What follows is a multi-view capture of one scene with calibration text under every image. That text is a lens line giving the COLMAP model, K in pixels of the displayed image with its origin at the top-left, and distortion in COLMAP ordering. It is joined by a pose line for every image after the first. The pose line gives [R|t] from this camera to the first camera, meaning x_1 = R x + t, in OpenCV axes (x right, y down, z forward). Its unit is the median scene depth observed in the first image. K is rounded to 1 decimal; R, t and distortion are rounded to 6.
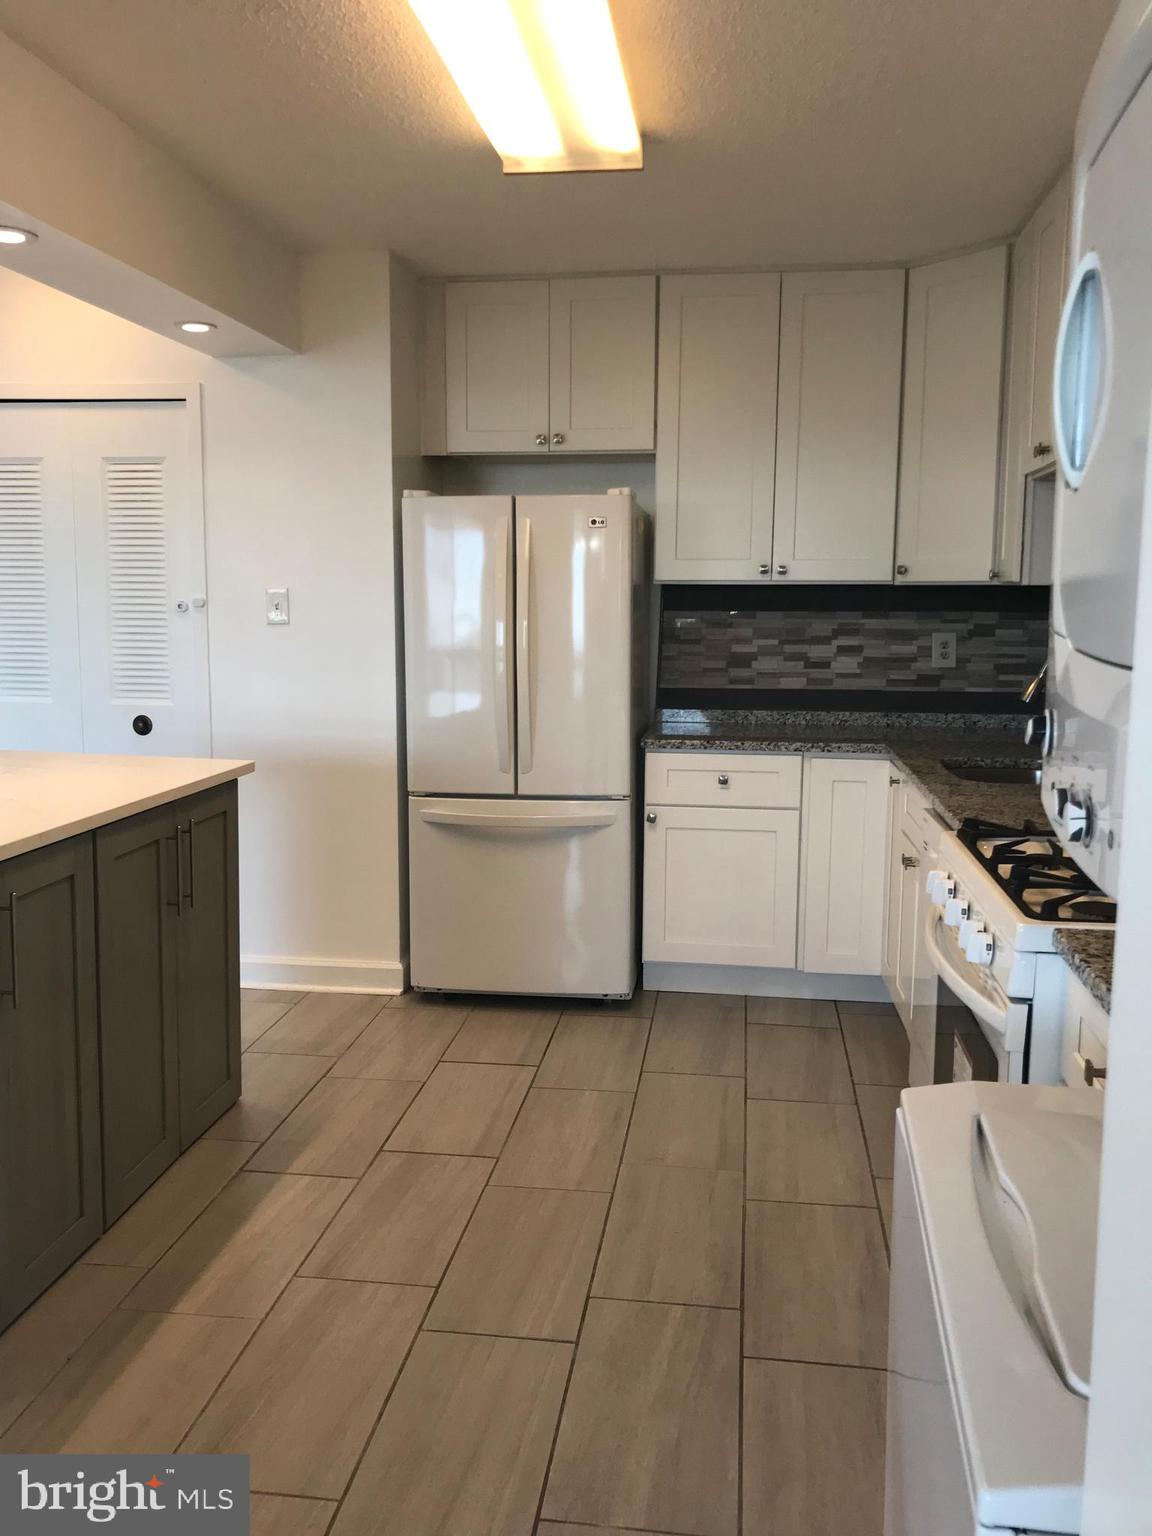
lens RADIAL K [[1245.8, 0, 576.0], [0, 1245.8, 768.0], [0, 0, 1]] dist [0.140650, -0.401311]
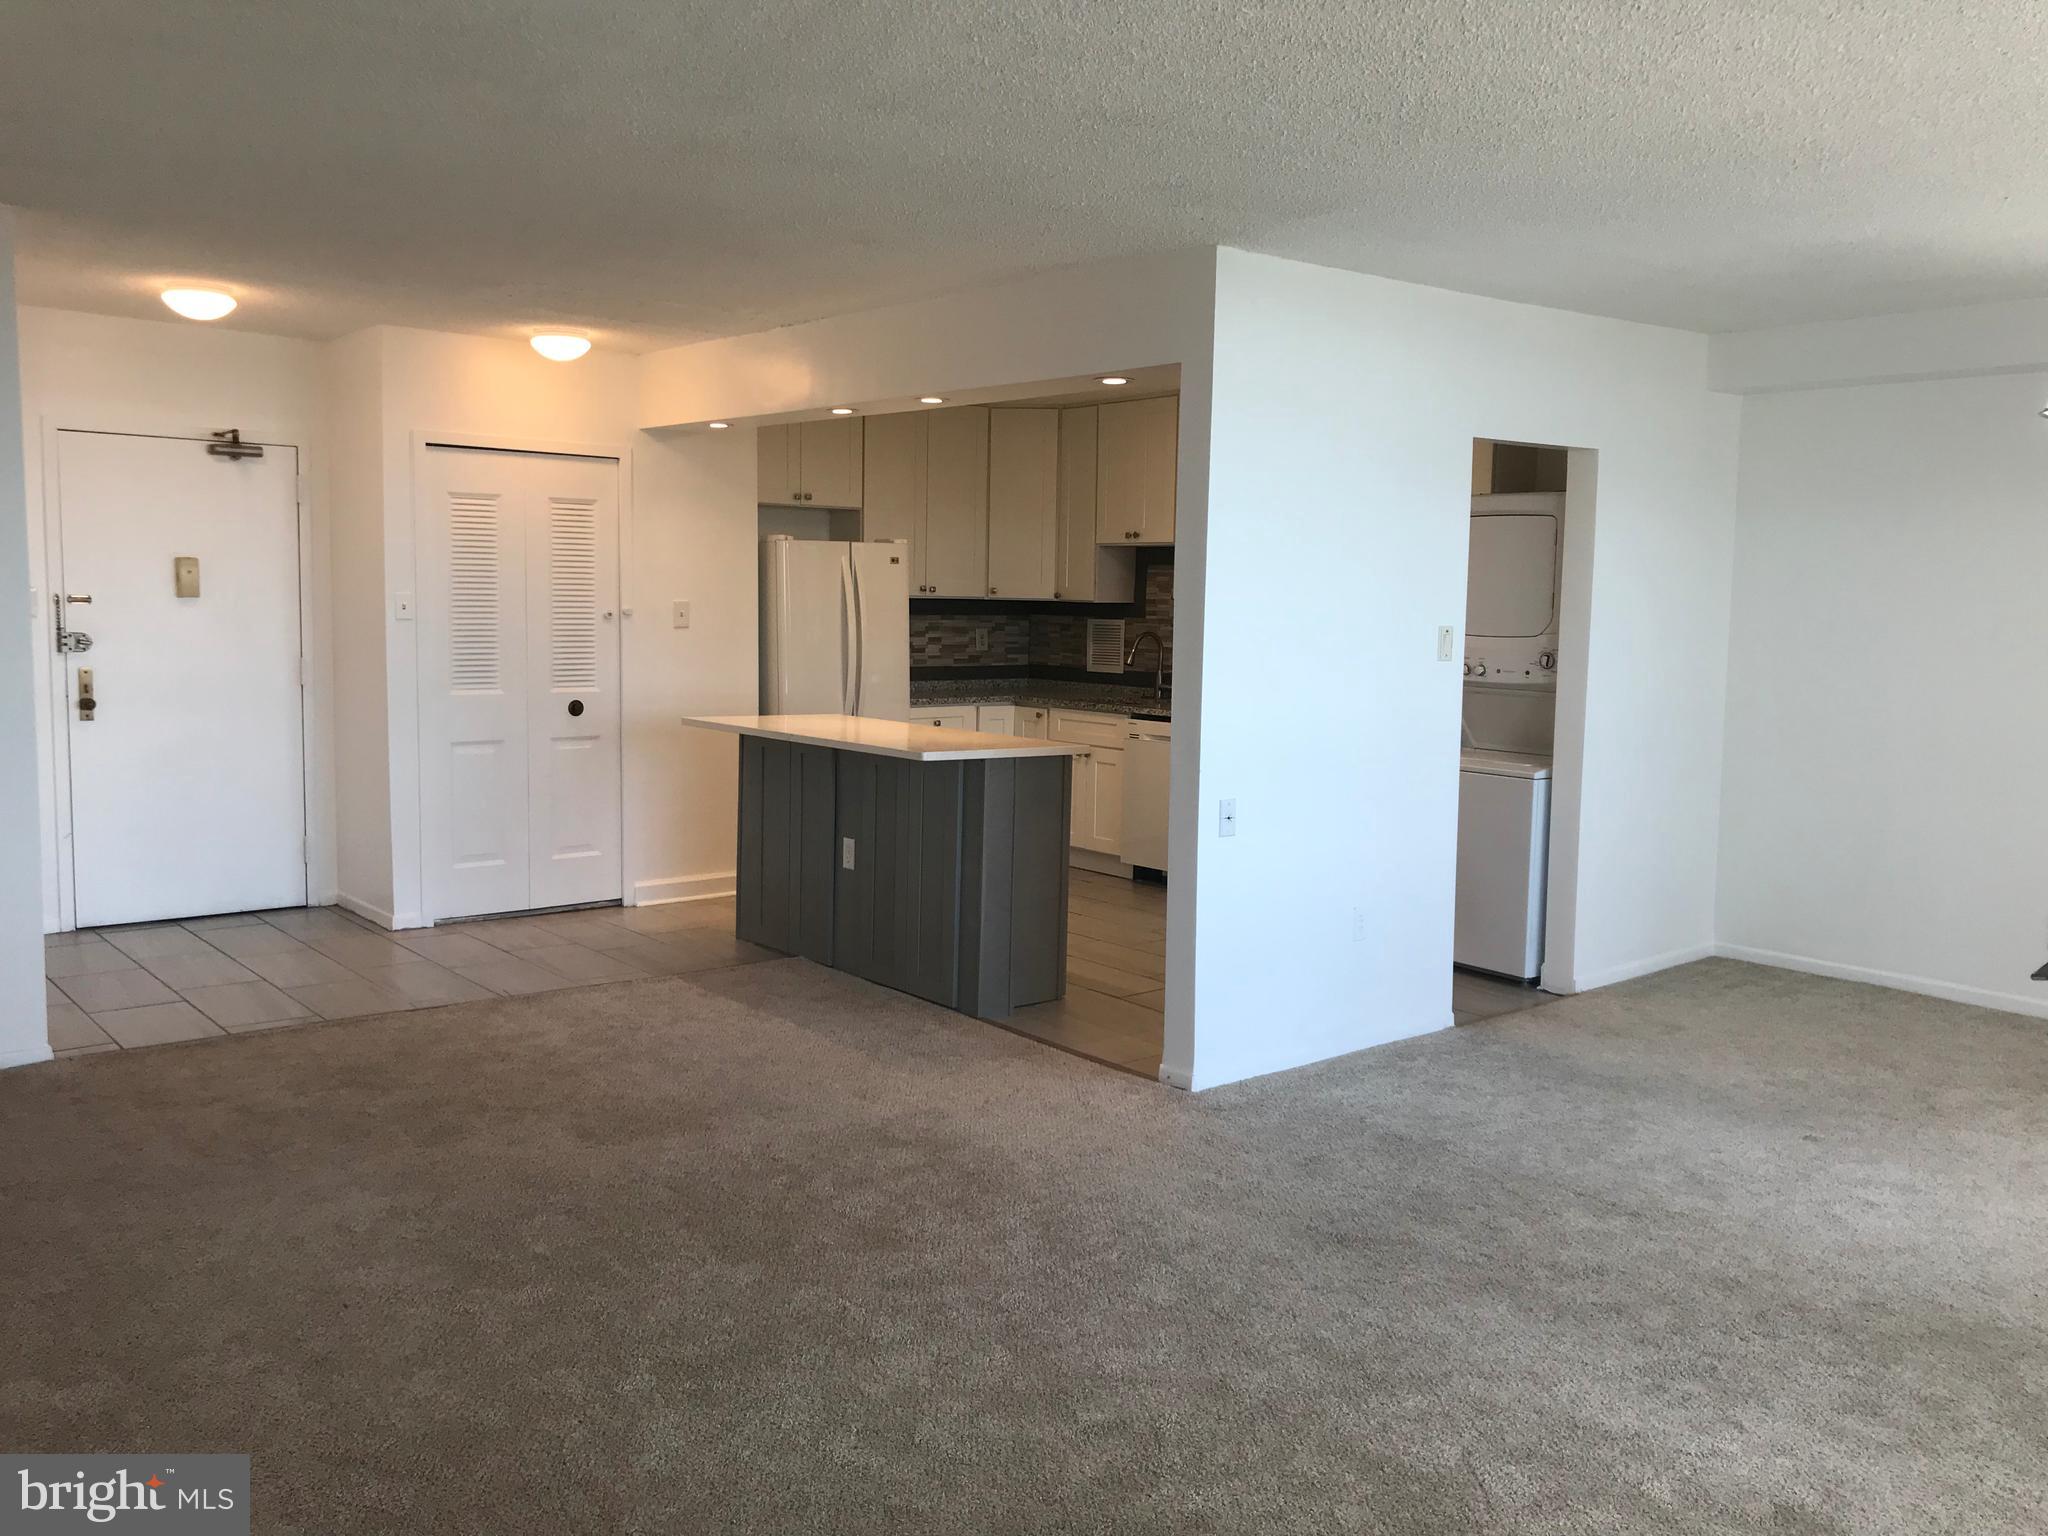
lens RADIAL K [[1661.0, 0, 1024.0], [0, 1661.0, 768.0], [0, 0, 1]] dist [0.140650, -0.401311]
pose [[0.672565, -0.073560, 0.736373, -1.294557], [0.087537, 0.995970, 0.019541, 0.032762], [-0.734842, 0.051317, 0.676294, -0.470025]]
